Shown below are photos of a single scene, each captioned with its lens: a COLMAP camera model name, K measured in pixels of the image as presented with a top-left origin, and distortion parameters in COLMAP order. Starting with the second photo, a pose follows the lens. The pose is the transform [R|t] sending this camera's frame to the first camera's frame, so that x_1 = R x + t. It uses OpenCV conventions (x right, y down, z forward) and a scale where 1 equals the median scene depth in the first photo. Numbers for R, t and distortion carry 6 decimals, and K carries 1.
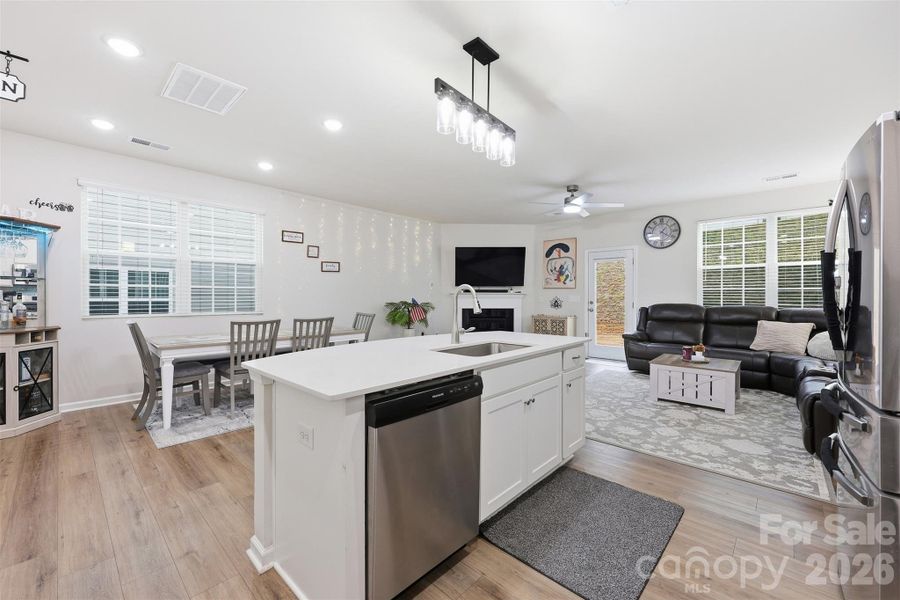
lens RADIAL K [[364.0, 0, 449.6], [0, 364.0, 300.1], [0, 0, 1]] dist [-0.000861, 0.000094]
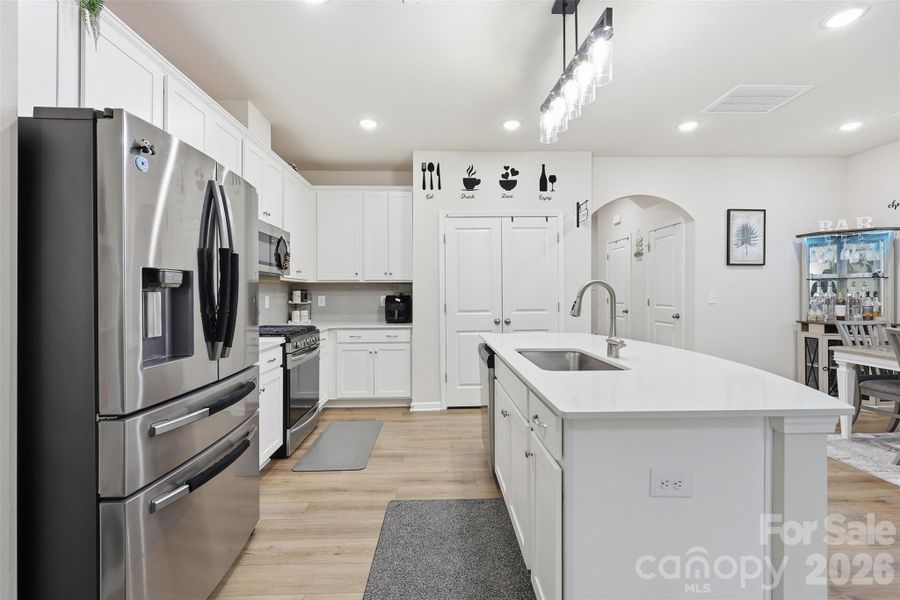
lens RADIAL K [[394.2, 0, 453.7], [0, 394.2, 293.1], [0, 0, 1]] dist [0.003190, 0.001392]
pose [[-0.705861, -0.000026, -0.708350, 0.450731], [-0.003600, 0.999987, 0.003551, -0.010471], [0.708341, 0.005056, -0.705852, 0.719394]]
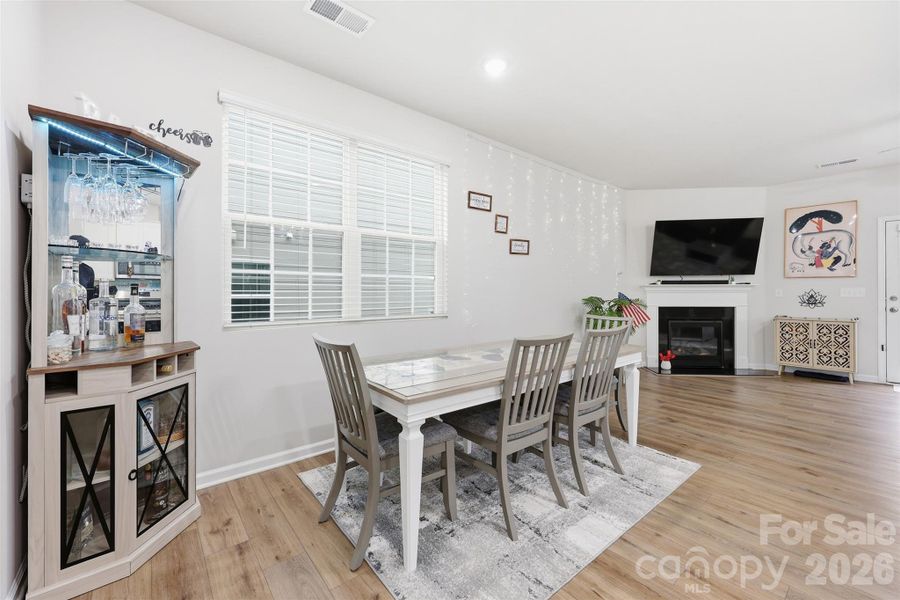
lens RADIAL K [[364.0, 0, 447.9], [0, 364.0, 294.2], [0, 0, 1]] dist [-0.000861, 0.000094]
pose [[0.990695, -0.002575, -0.136078, -0.476578], [0.002218, 0.999994, -0.002778, -0.000432], [0.136084, 0.002451, 0.990694, 0.387244]]
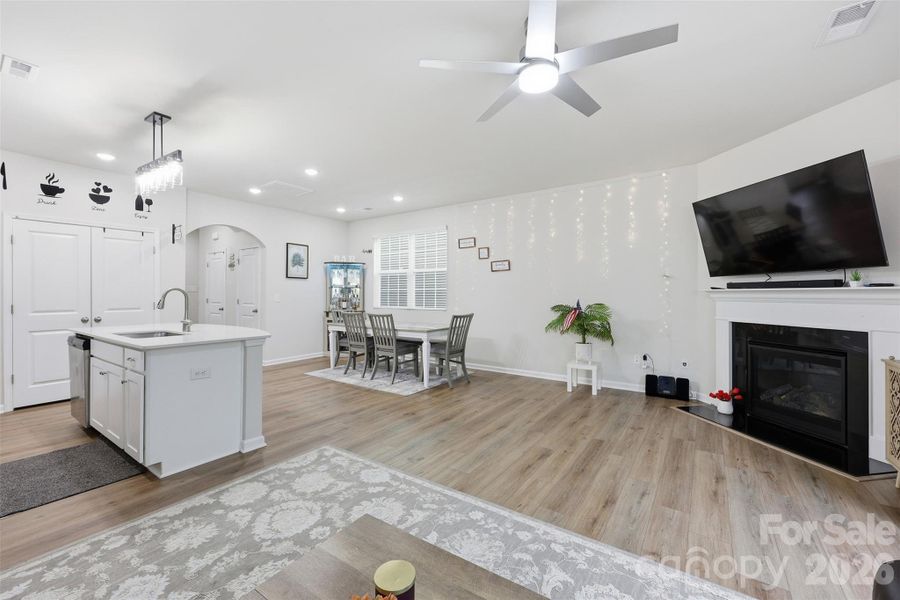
lens RADIAL K [[364.0, 0, 448.7], [0, 364.0, 294.1], [0, 0, 1]] dist [-0.000861, 0.000094]
pose [[0.138375, -0.003360, -0.990374, 0.795334], [-0.009739, 0.999941, -0.004753, -0.013214], [0.990332, 0.010303, 0.138334, 0.947089]]
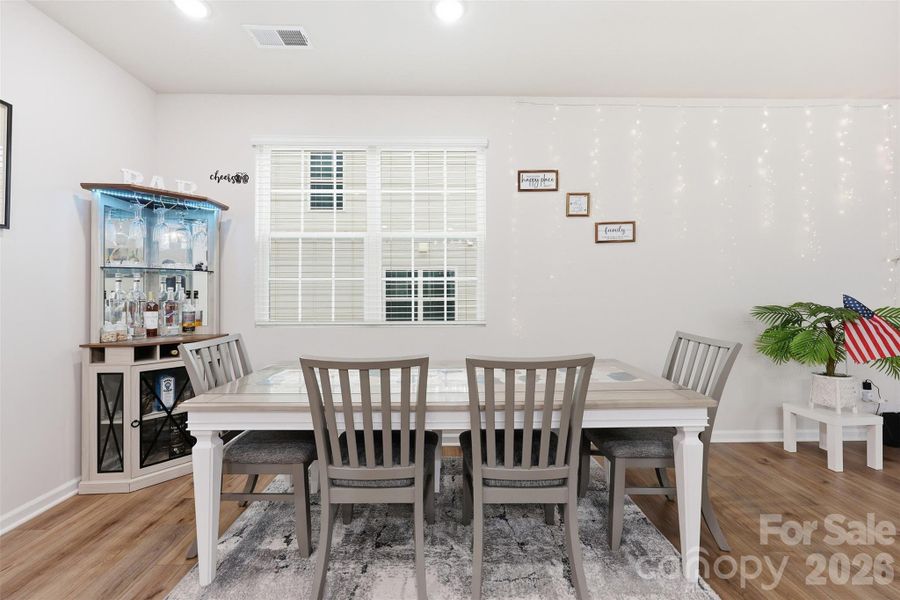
lens RADIAL K [[364.0, 0, 448.7], [0, 364.0, 294.5], [0, 0, 1]] dist [-0.000861, 0.000094]
pose [[0.696183, -0.007848, -0.717821, -0.169324], [-0.000784, 0.999931, -0.011693, -0.001789], [0.717864, 0.008703, 0.696129, 0.643368]]
